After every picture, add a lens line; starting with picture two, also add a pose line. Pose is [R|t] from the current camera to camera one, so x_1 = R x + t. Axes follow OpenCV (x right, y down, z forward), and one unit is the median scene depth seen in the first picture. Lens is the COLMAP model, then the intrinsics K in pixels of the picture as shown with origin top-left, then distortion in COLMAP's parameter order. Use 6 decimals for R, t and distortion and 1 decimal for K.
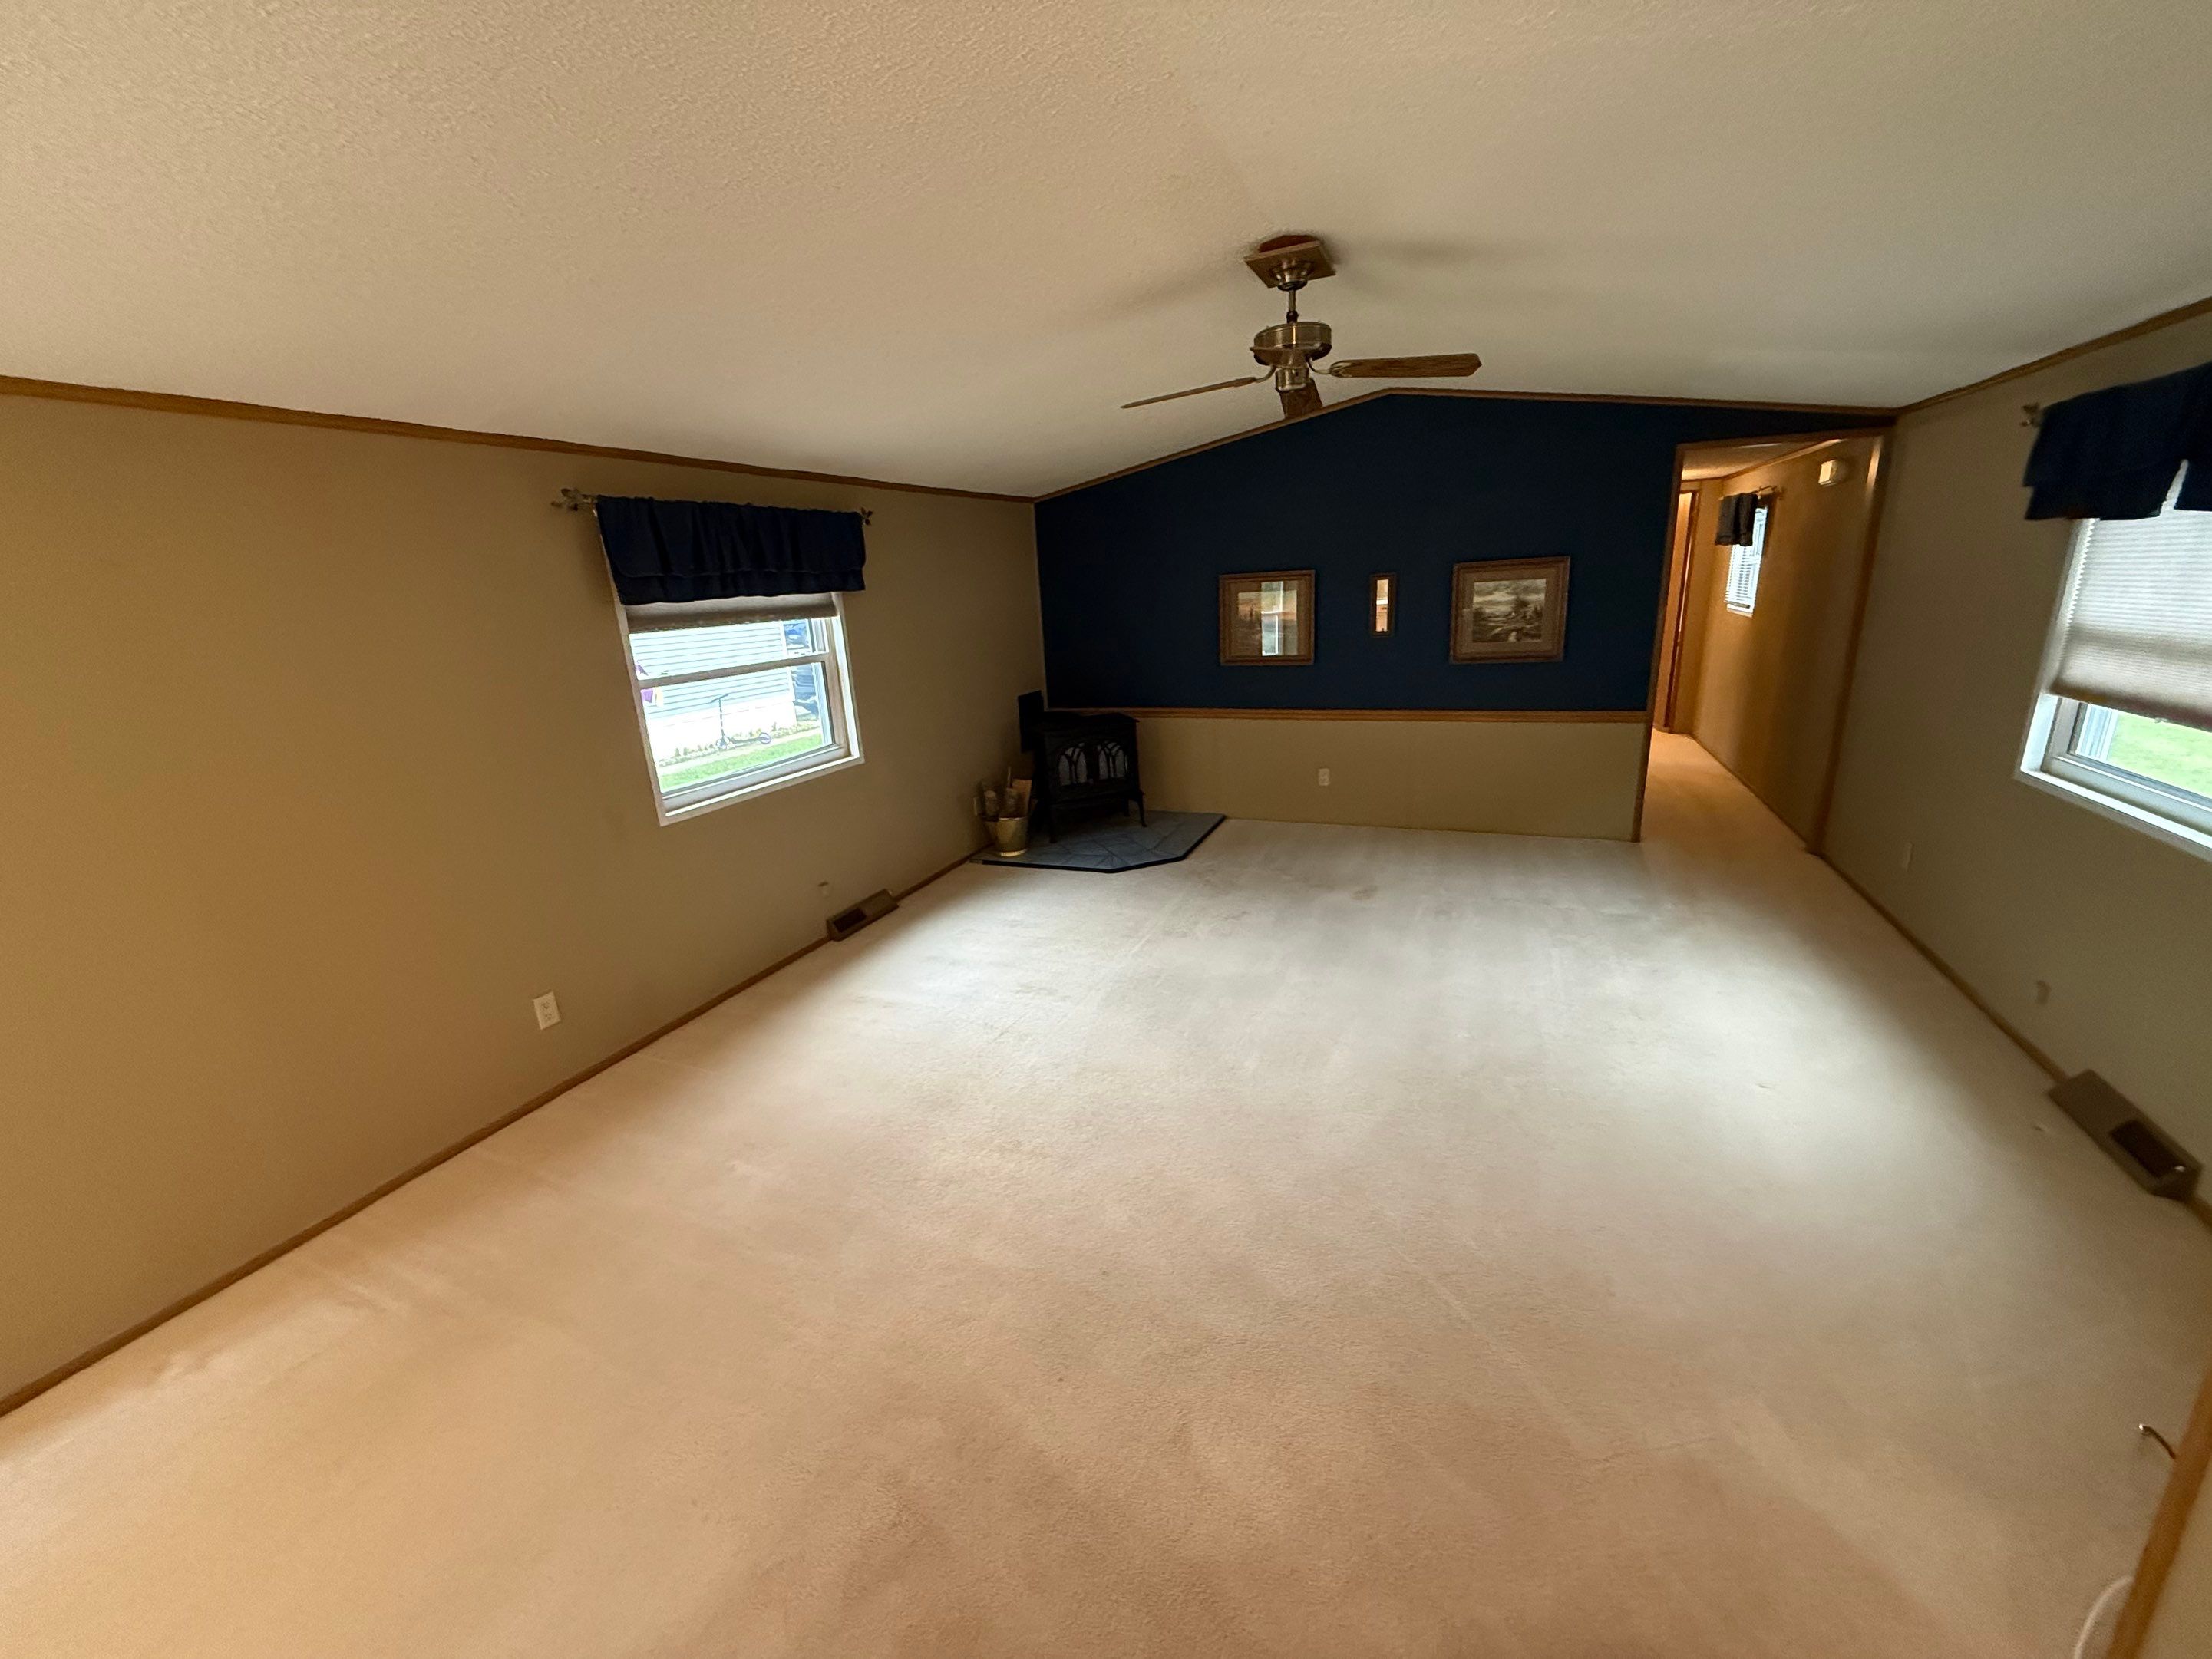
lens RADIAL K [[871.4, 0, 1106.3], [0, 871.4, 819.9], [0, 0, 1]] dist [-0.000761, 0.000376]
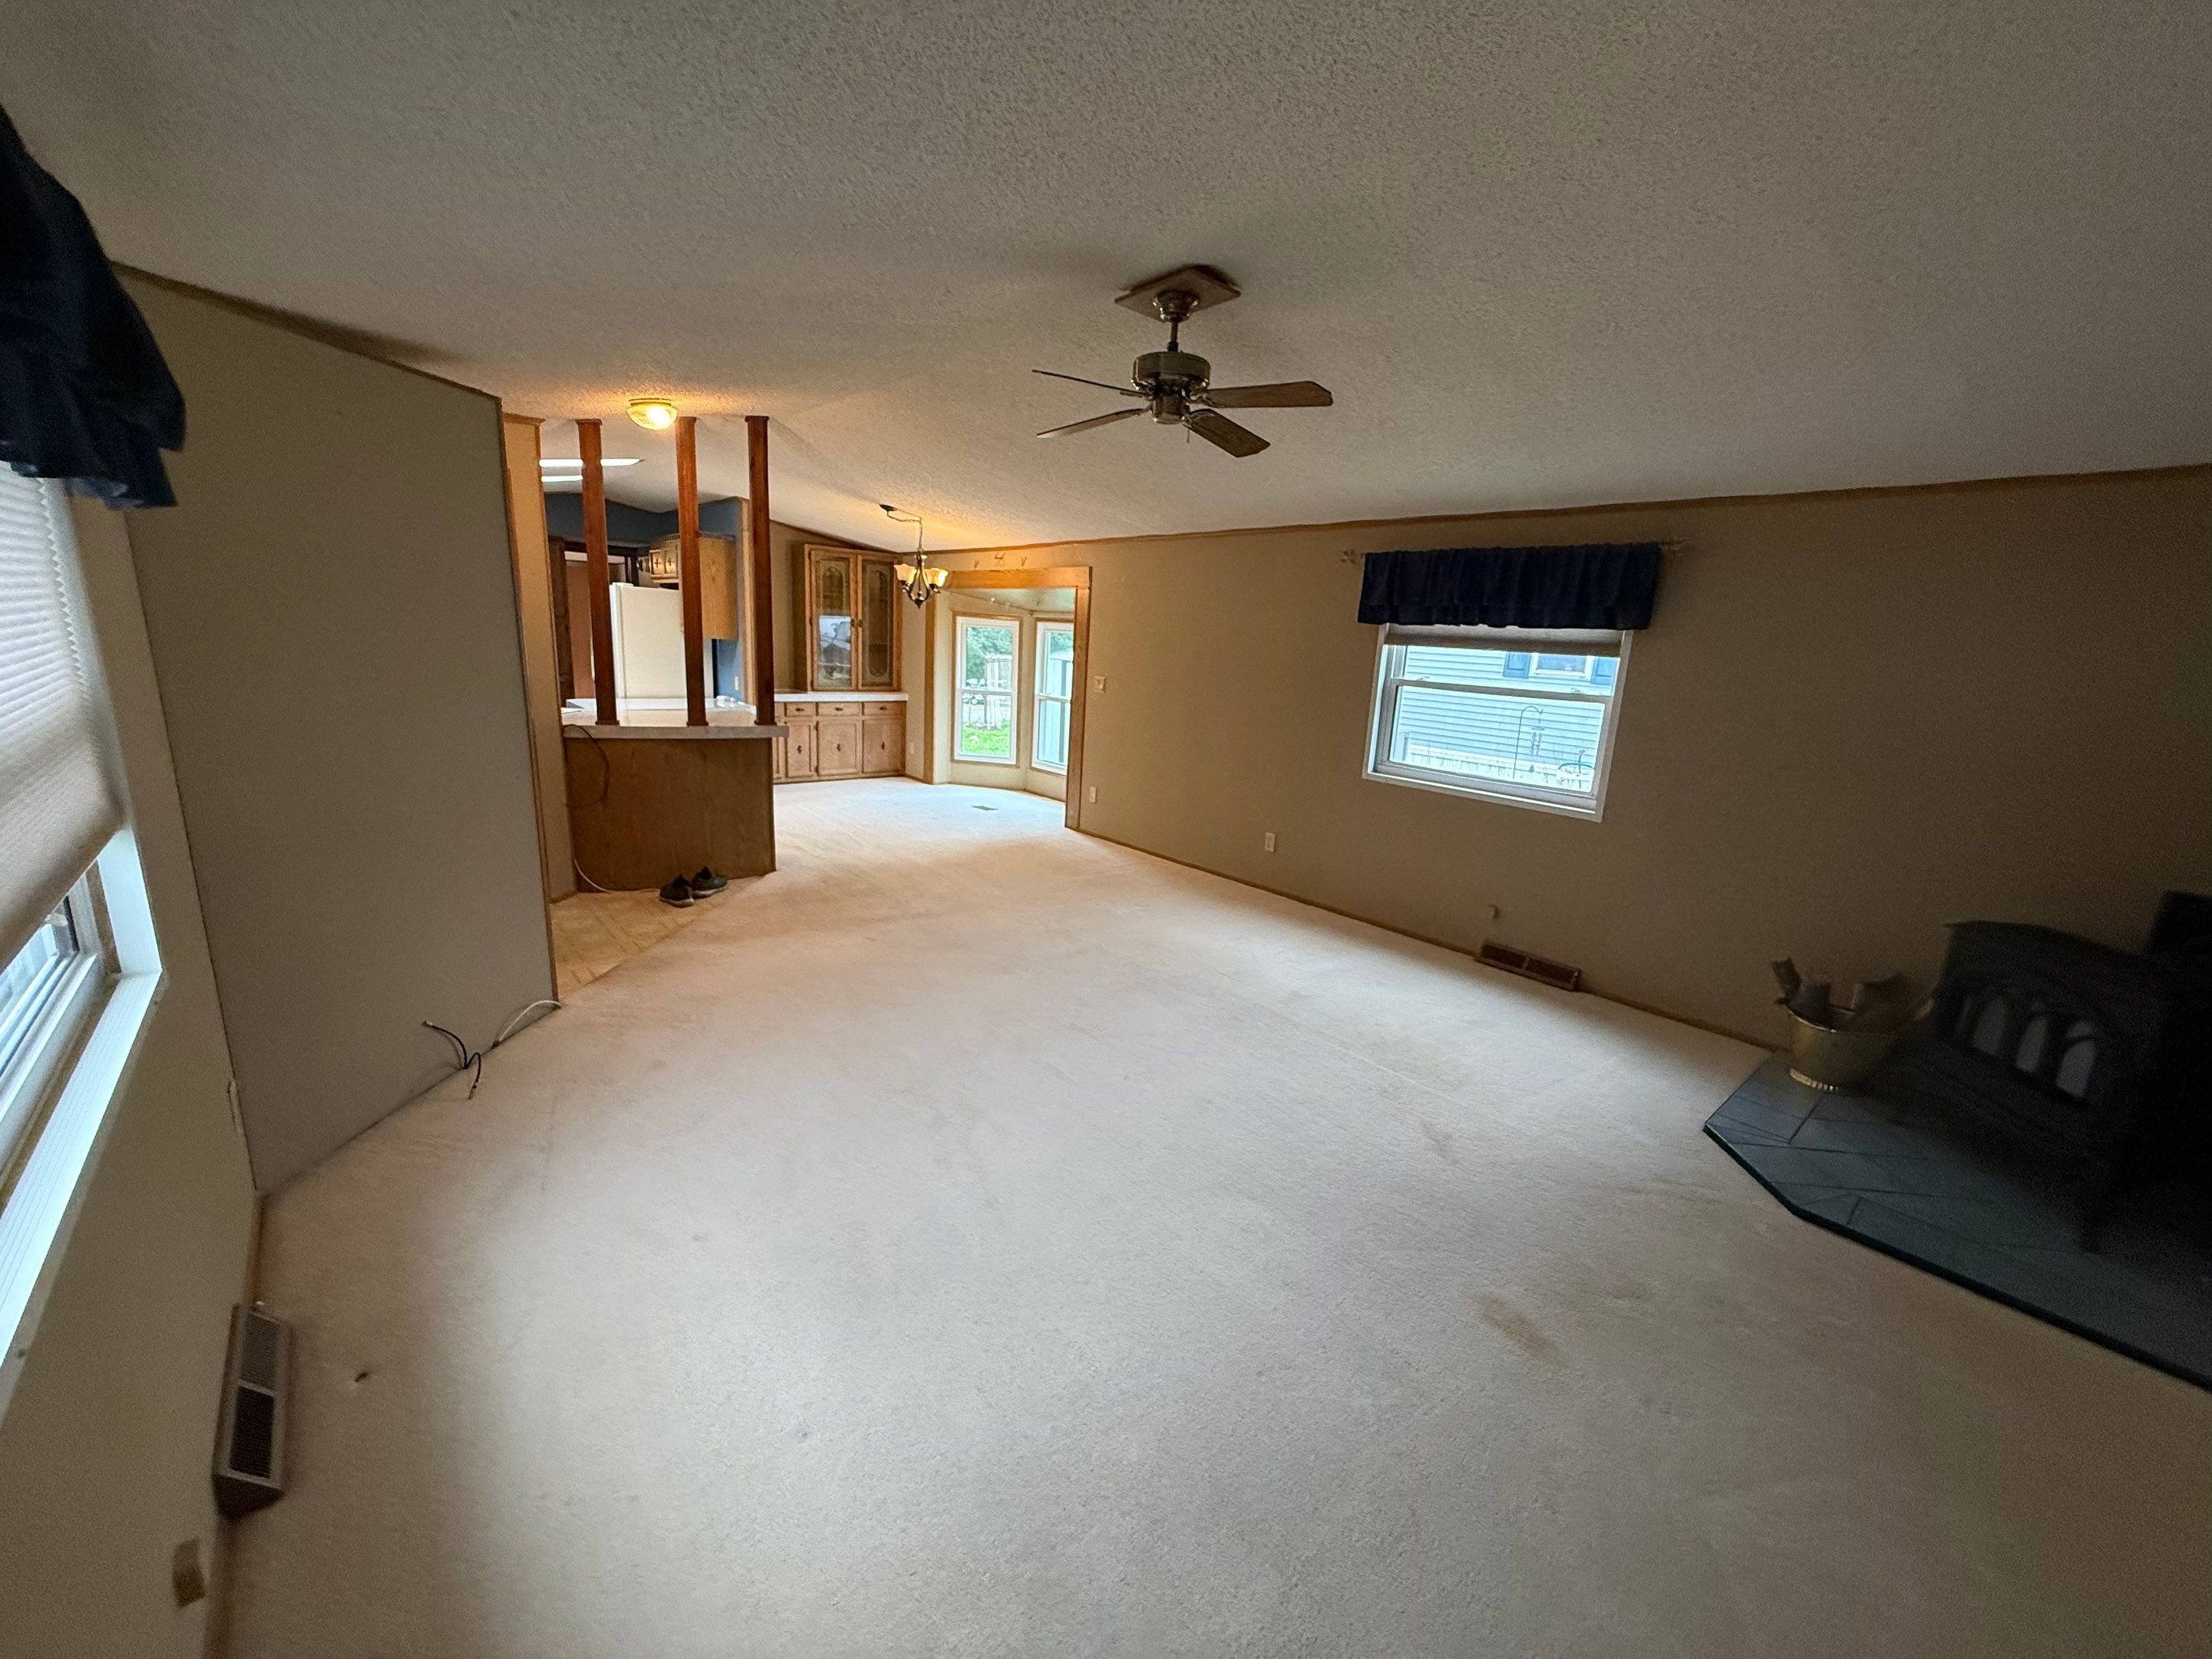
lens RADIAL K [[871.4, 0, 1100.8], [0, 871.4, 829.1], [0, 0, 1]] dist [-0.000761, 0.000376]
pose [[-0.438402, 0.223874, -0.870451, 0.785930], [-0.268240, 0.891752, 0.364452, -0.270005], [0.857818, 0.393266, -0.330894, 0.944455]]
